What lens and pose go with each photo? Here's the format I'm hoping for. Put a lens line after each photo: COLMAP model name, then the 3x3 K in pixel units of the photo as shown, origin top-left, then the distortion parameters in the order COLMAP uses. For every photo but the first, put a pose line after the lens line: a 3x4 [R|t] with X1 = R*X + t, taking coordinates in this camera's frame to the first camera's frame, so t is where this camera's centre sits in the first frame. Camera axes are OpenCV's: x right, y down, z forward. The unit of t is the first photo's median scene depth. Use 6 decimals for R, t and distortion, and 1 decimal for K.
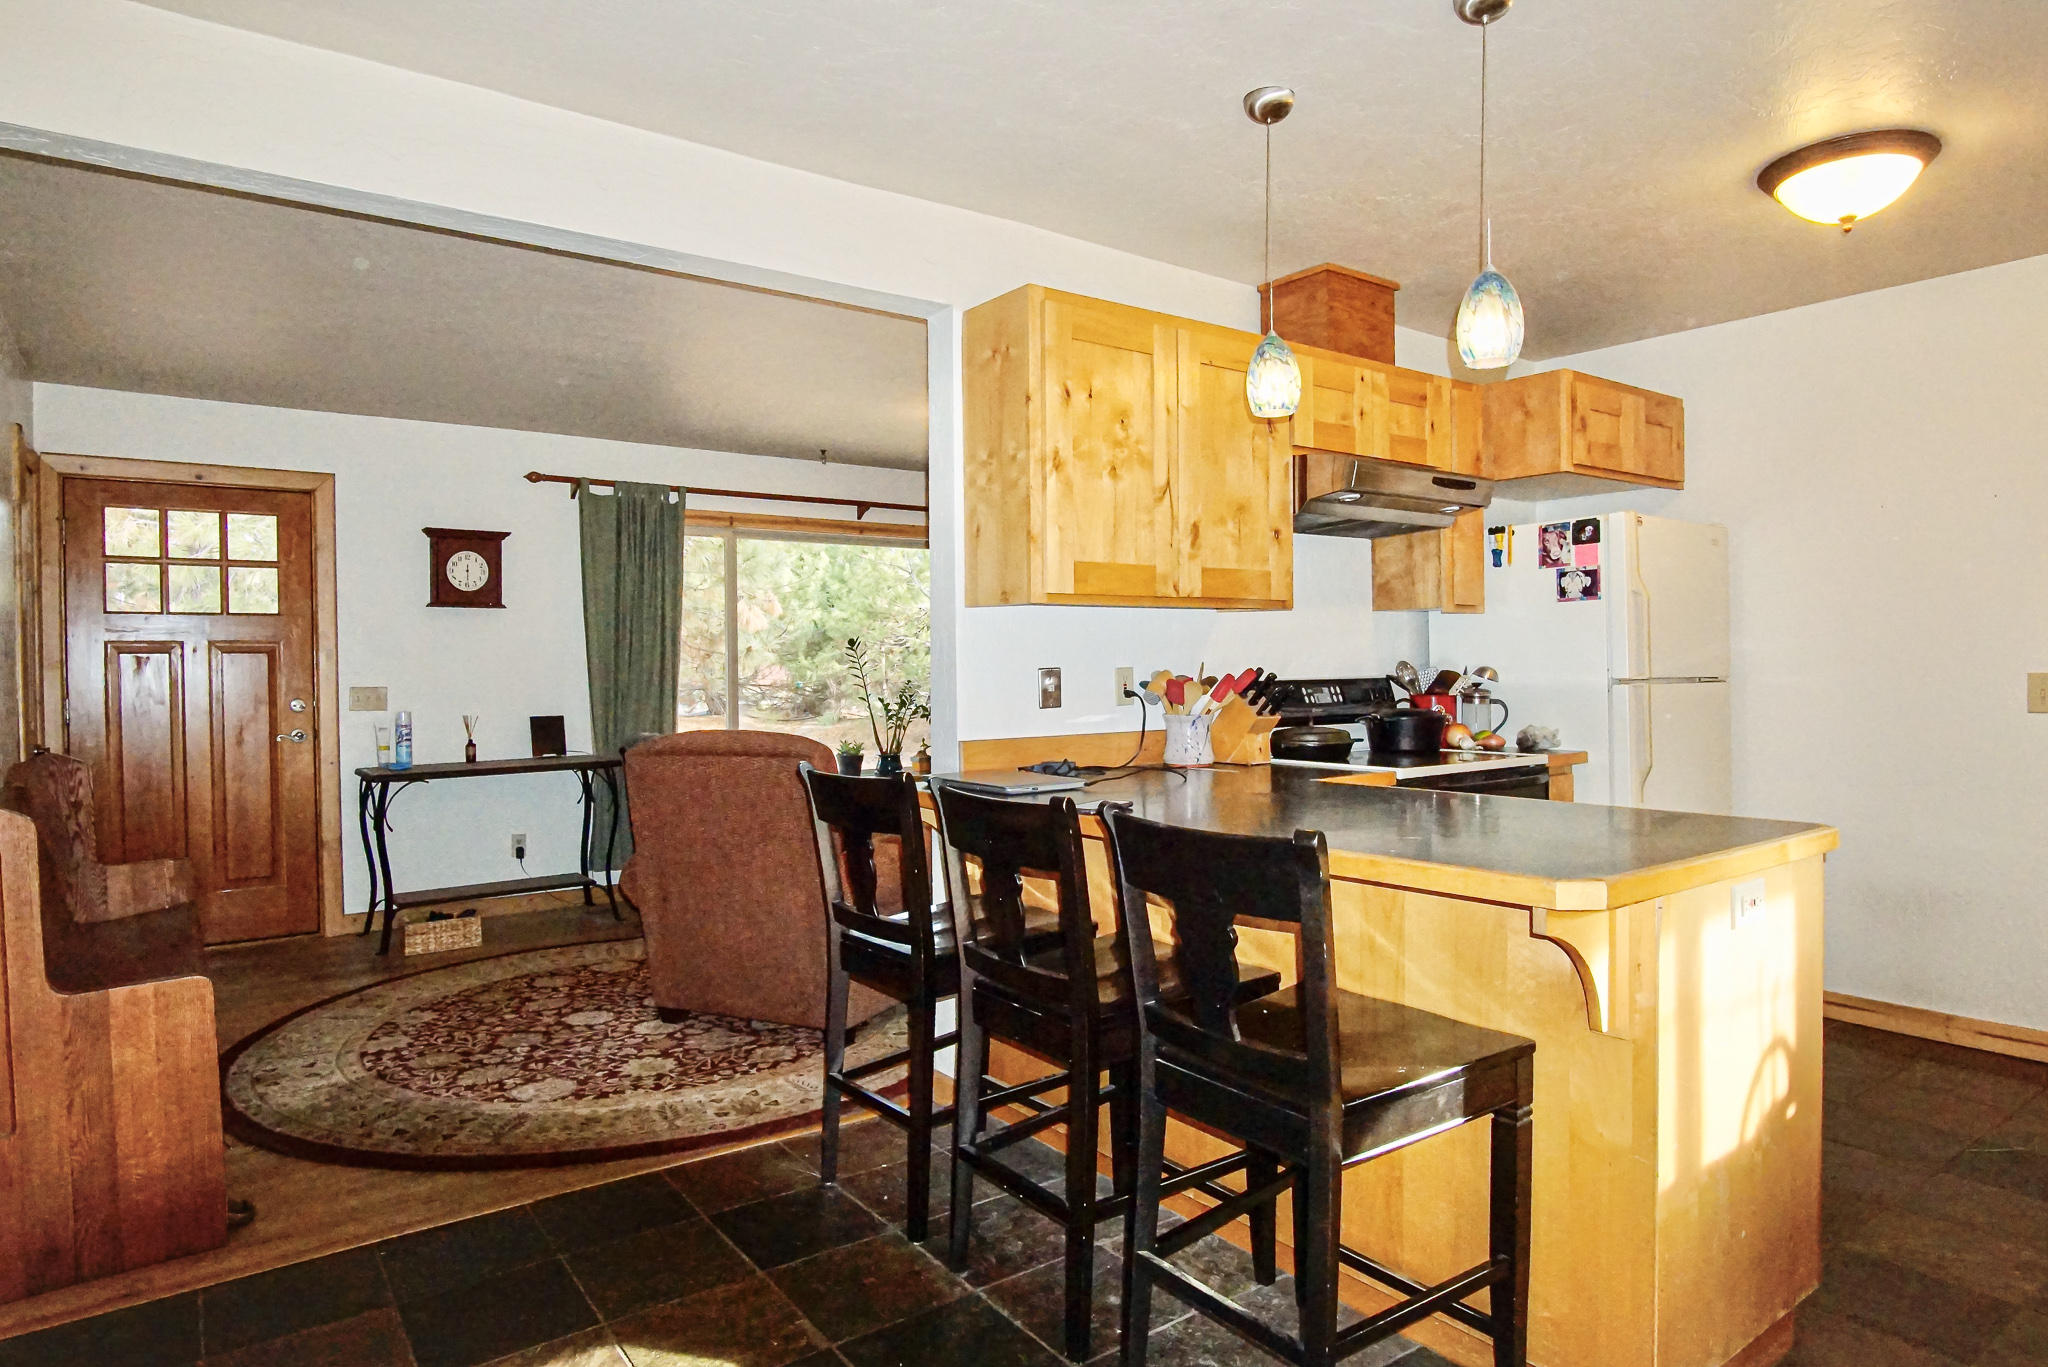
lens RADIAL K [[1170.8, 0, 1023.9], [0, 1170.8, 677.2], [0, 0, 1]] dist [-0.029136, 0.000717]
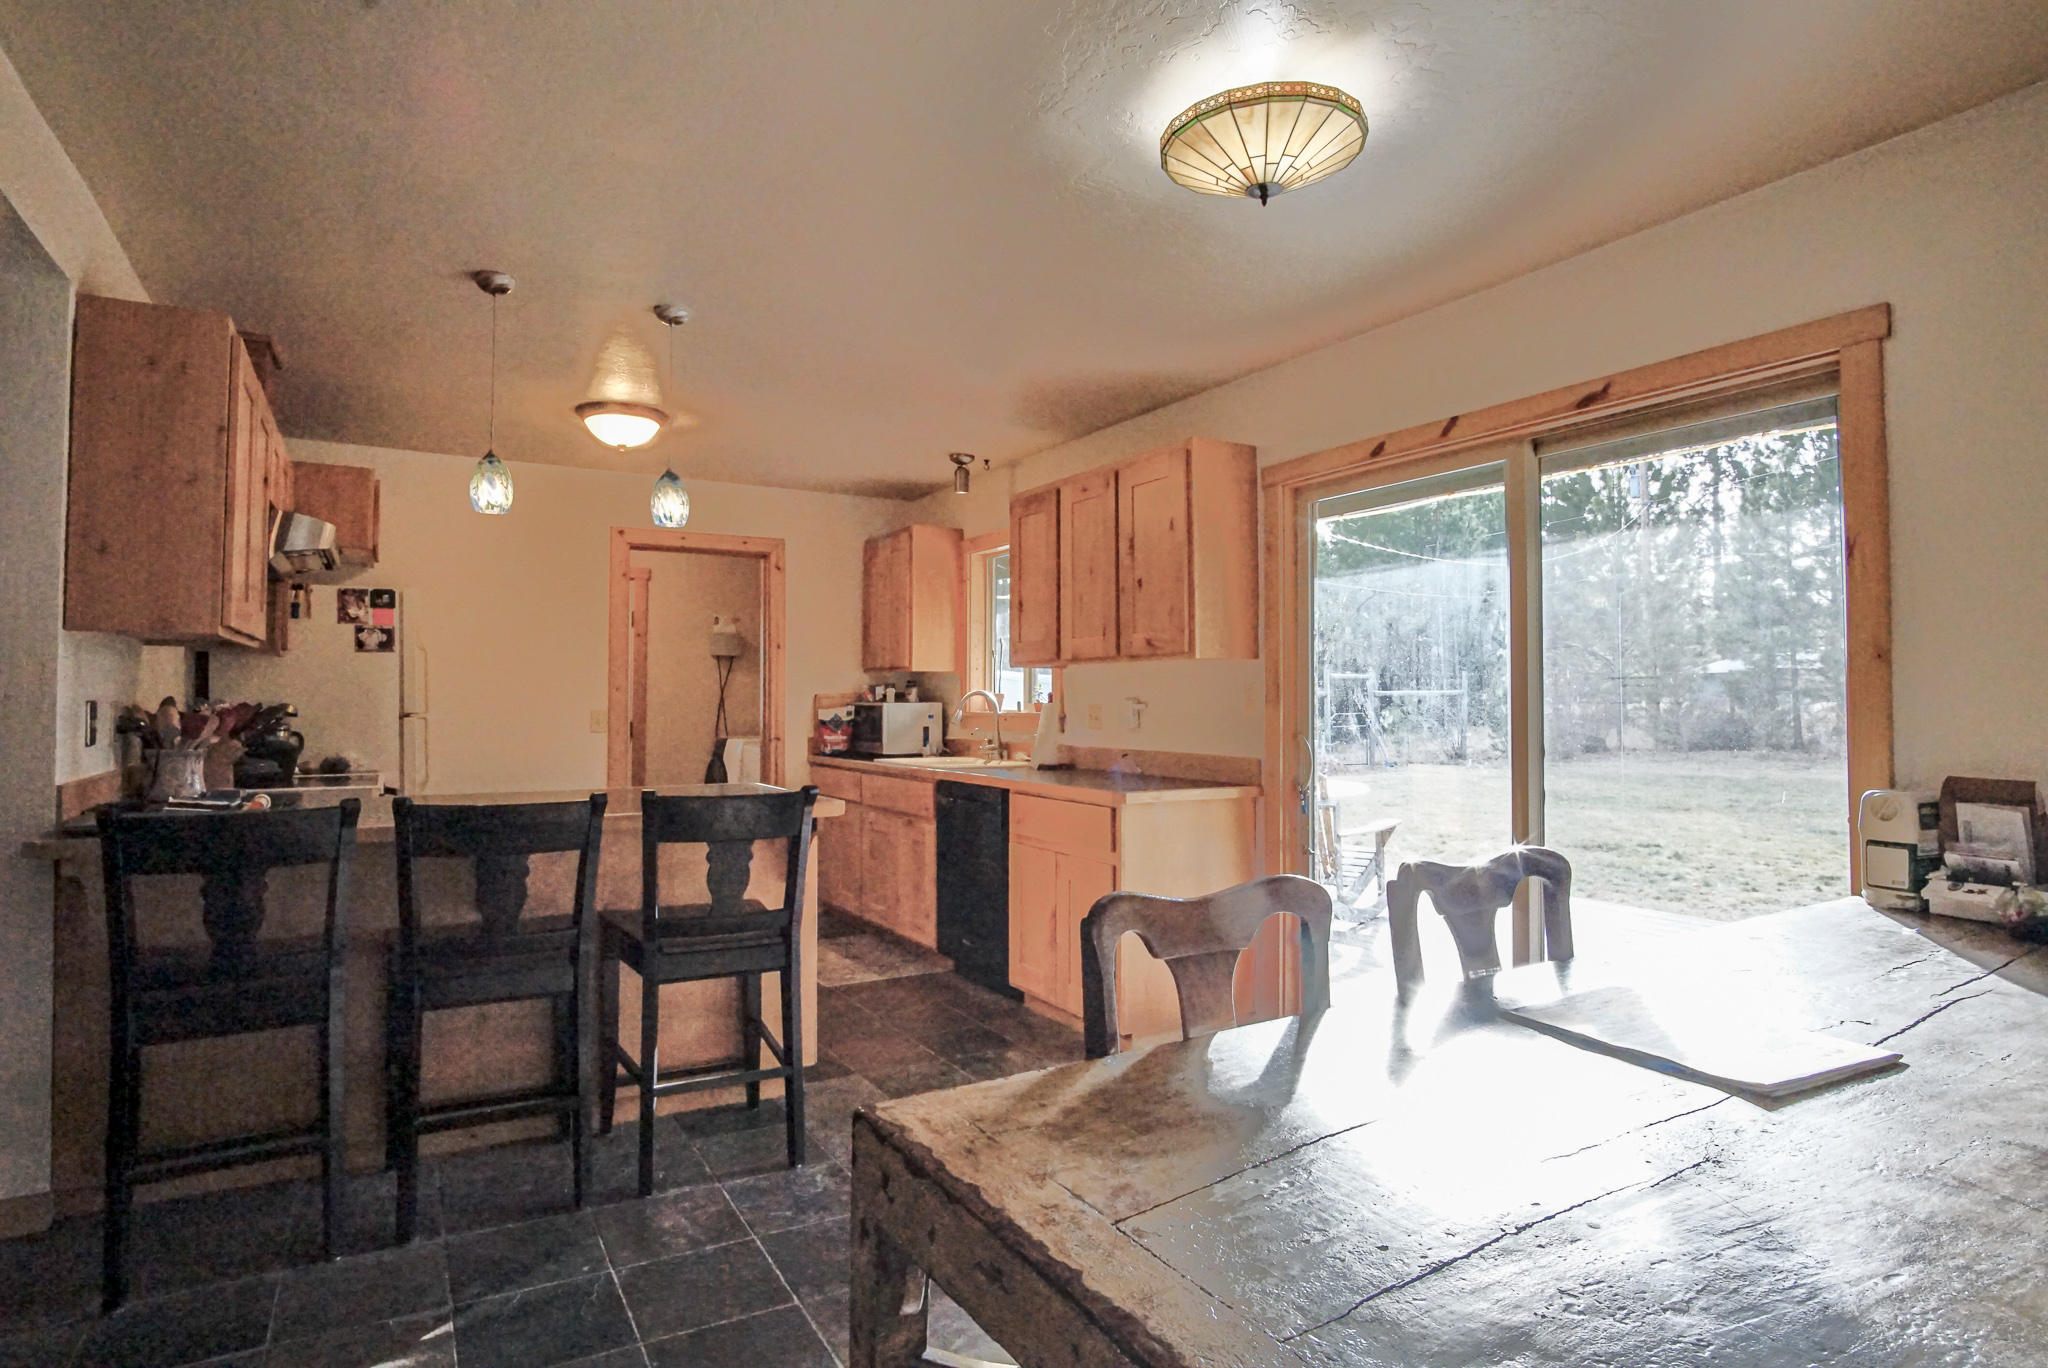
lens RADIAL K [[1097.6, 0, 1014.3], [0, 1097.6, 668.1], [0, 0, 1]] dist [-0.032271, 0.007500]
pose [[0.106353, 0.040727, 0.993494, -0.624770], [0.009737, 0.999070, -0.041998, 0.008243], [-0.994281, 0.014140, 0.105857, 0.180913]]
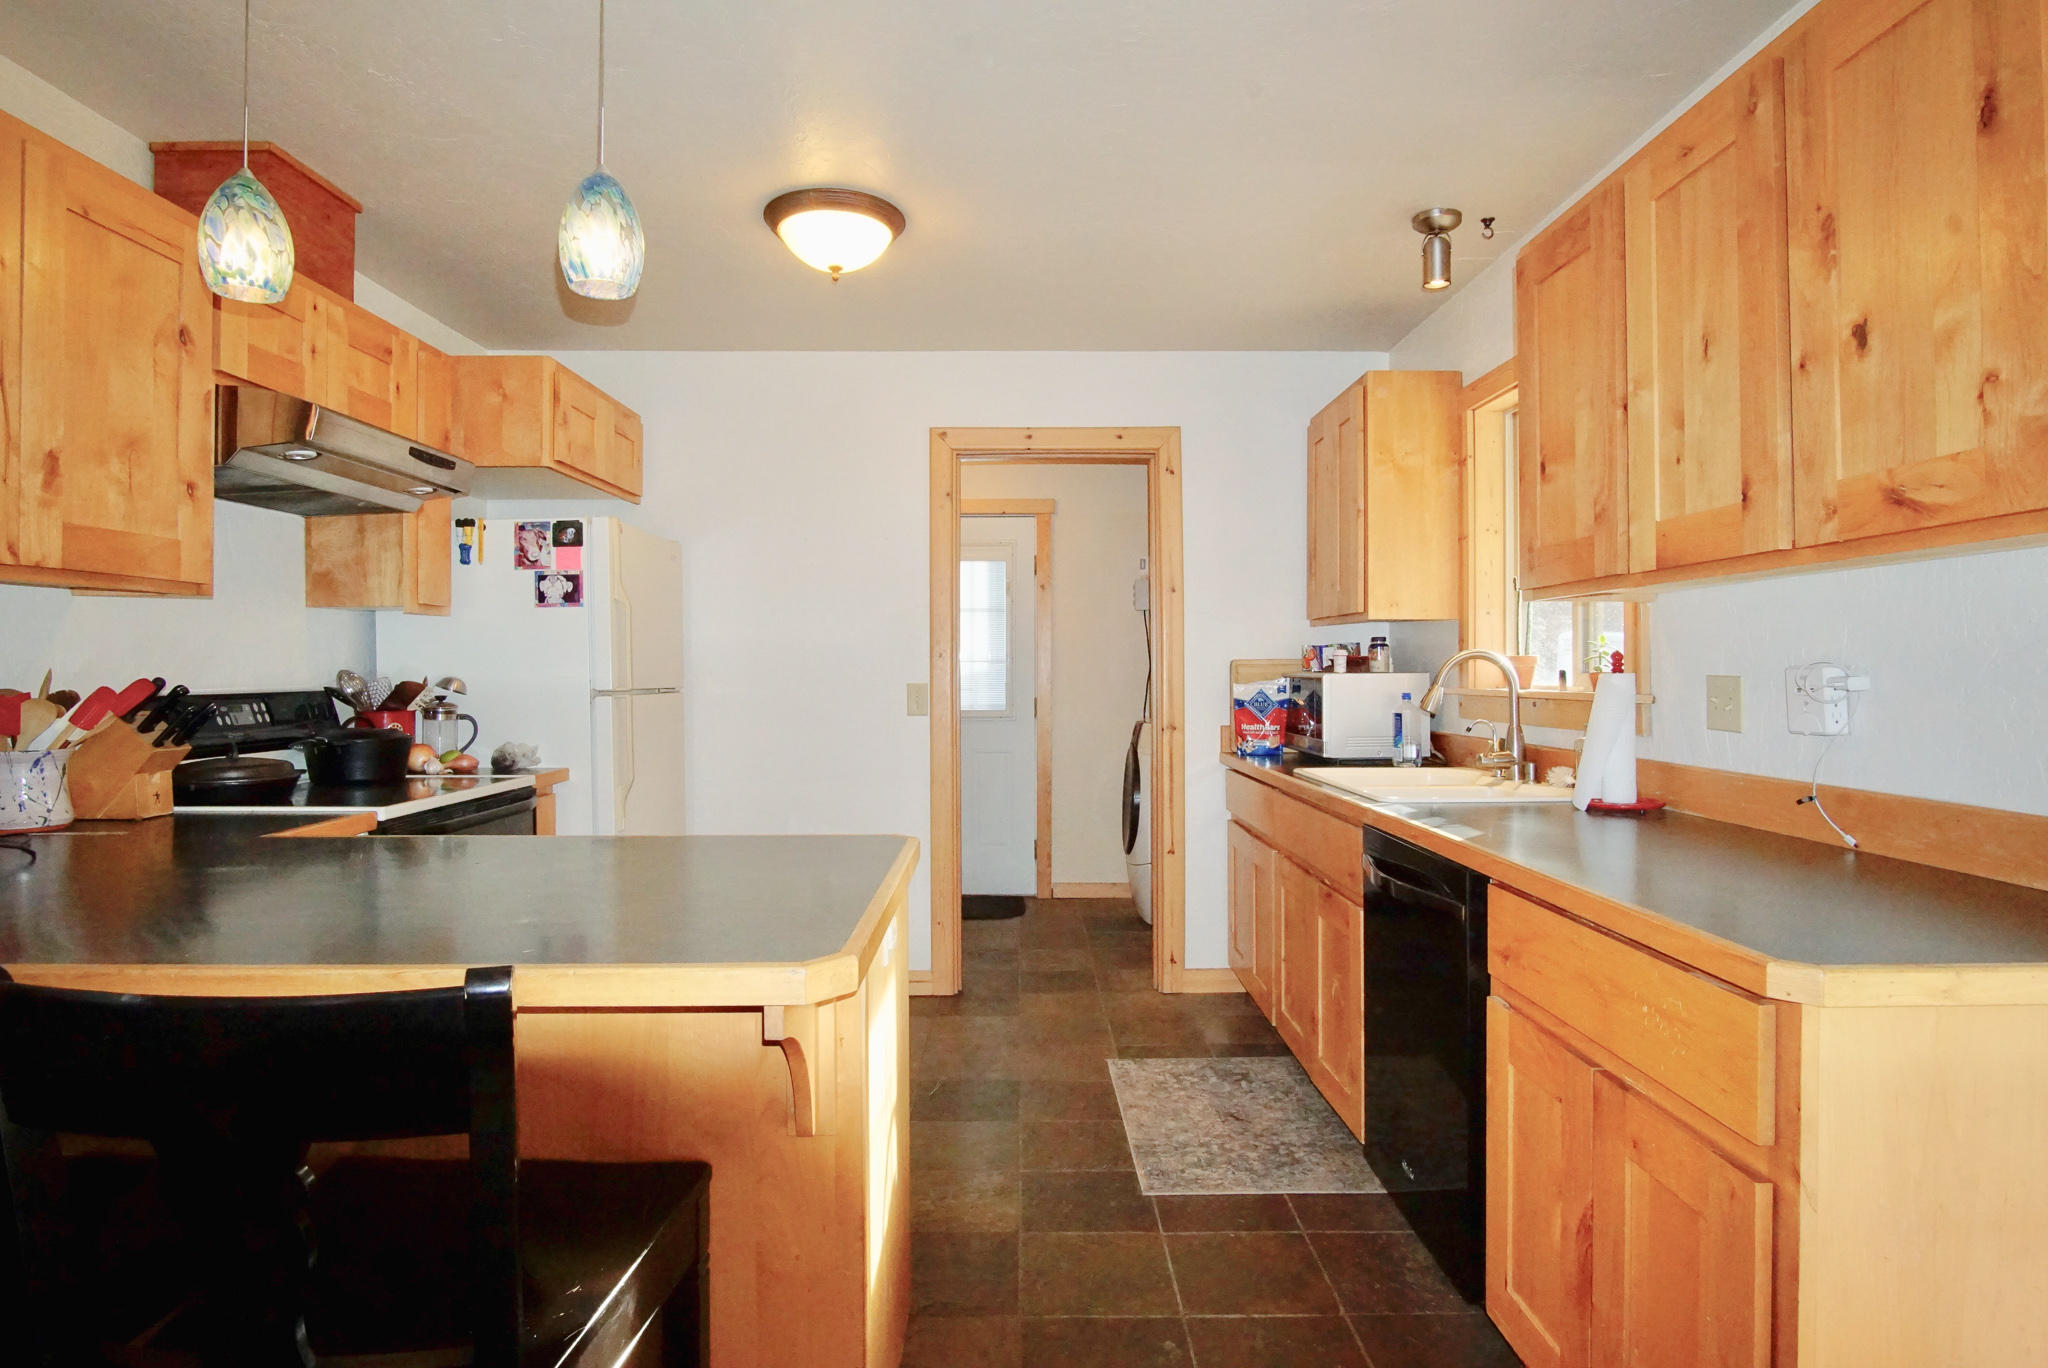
lens RADIAL K [[1097.6, 0, 1014.3], [0, 1097.6, 668.1], [0, 0, 1]] dist [-0.032271, 0.007500]
pose [[0.590176, 0.010103, 0.807211, -0.013799], [0.004912, 0.999858, -0.016106, -0.000753], [-0.807259, 0.013470, 0.590043, 0.188979]]
